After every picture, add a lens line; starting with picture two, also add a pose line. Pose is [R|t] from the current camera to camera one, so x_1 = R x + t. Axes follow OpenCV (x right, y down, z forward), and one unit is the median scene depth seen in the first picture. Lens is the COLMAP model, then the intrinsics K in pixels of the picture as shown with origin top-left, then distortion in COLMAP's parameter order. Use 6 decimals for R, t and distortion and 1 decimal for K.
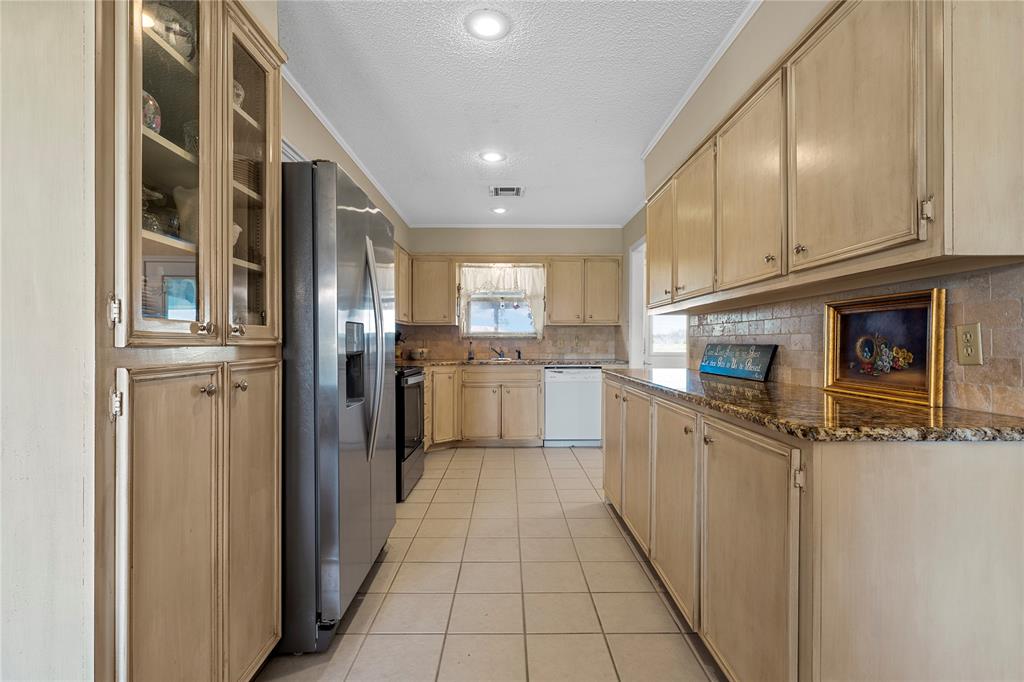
lens RADIAL K [[481.0, 0, 512.7], [0, 481.0, 344.5], [0, 0, 1]] dist [-0.000333, 0.000043]
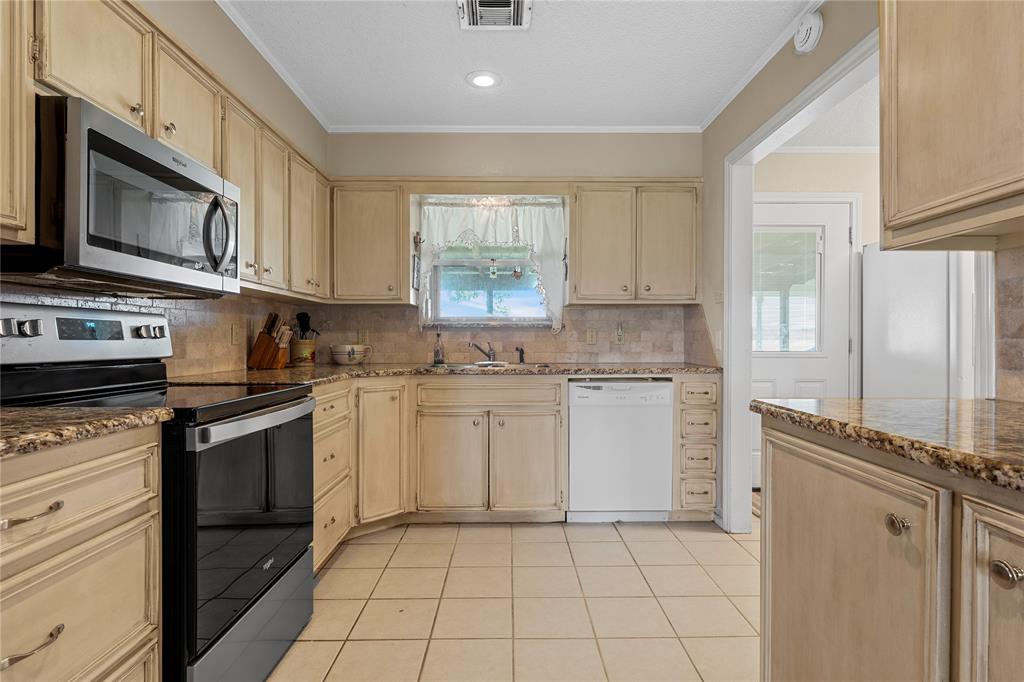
lens RADIAL K [[557.5, 0, 514.2], [0, 557.5, 340.9], [0, 0, 1]] dist [-0.000801, -0.000024]
pose [[1.000000, -0.000969, 0.000084, 0.004740], [0.000970, 0.999999, -0.000480, 0.004087], [-0.000083, 0.000480, 1.000000, 0.342865]]
